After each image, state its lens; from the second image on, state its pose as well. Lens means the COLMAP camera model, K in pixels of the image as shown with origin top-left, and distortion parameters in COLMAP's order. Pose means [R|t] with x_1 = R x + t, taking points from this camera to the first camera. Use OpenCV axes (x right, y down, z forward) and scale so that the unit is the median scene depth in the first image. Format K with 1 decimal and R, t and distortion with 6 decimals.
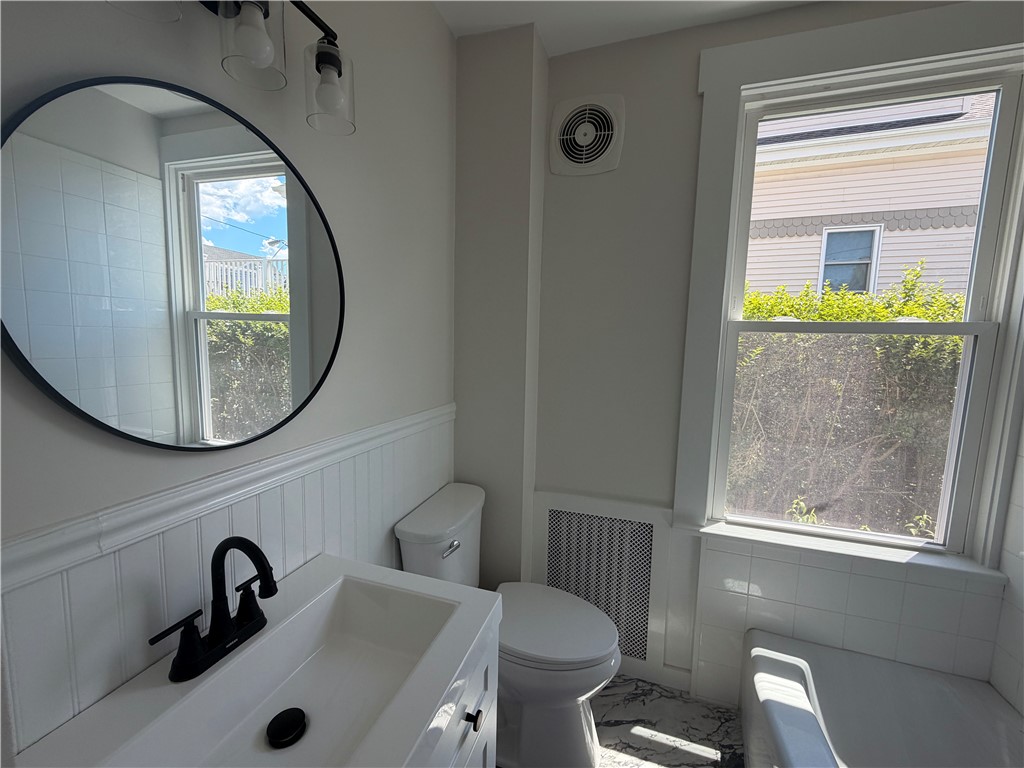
lens RADIAL K [[406.0, 0, 509.8], [0, 406.0, 380.9], [0, 0, 1]] dist [0.000583, -0.000105]
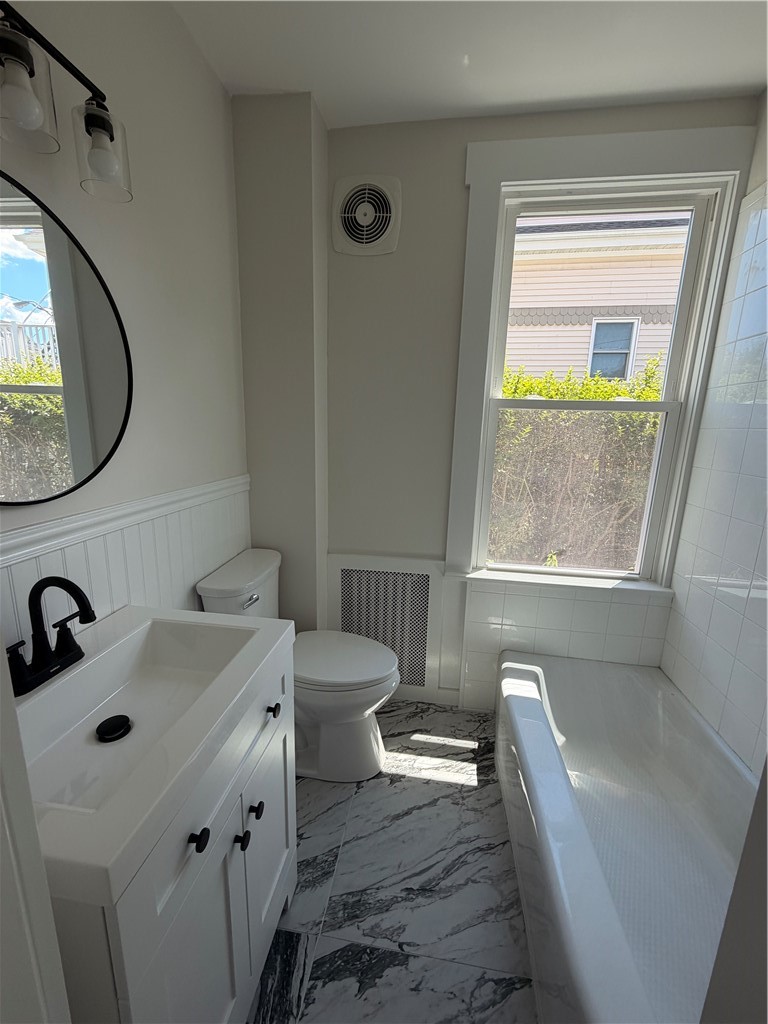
lens RADIAL K [[412.5, 0, 385.5], [0, 412.5, 511.7], [0, 0, 1]] dist [-0.000370, 0.000190]
pose [[0.983990, -0.032756, 0.175190, 0.026473], [0.013670, 0.993941, 0.109064, 0.041338], [-0.177701, -0.104923, 0.978475, -0.135272]]
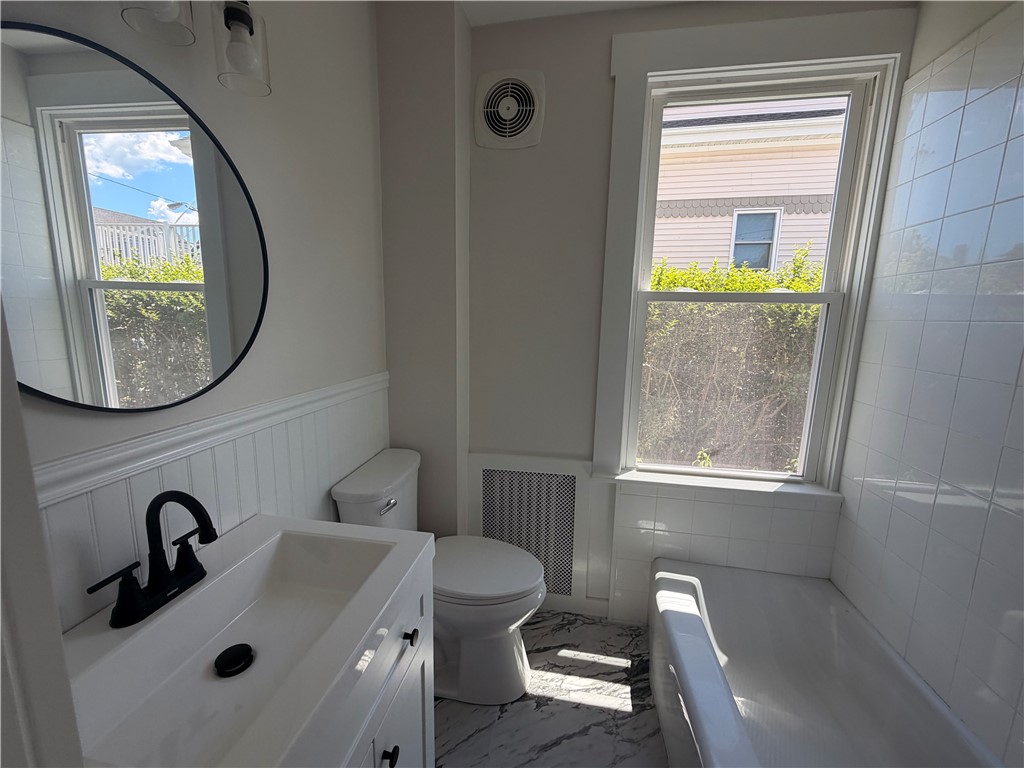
lens RADIAL K [[409.9, 0, 510.8], [0, 409.9, 382.8], [0, 0, 1]] dist [0.000946, -0.000259]
pose [[0.988986, -0.027715, 0.145390, 0.021891], [0.019044, 0.997974, 0.060699, 0.027615], [-0.146778, -0.057262, 0.987511, -0.073961]]
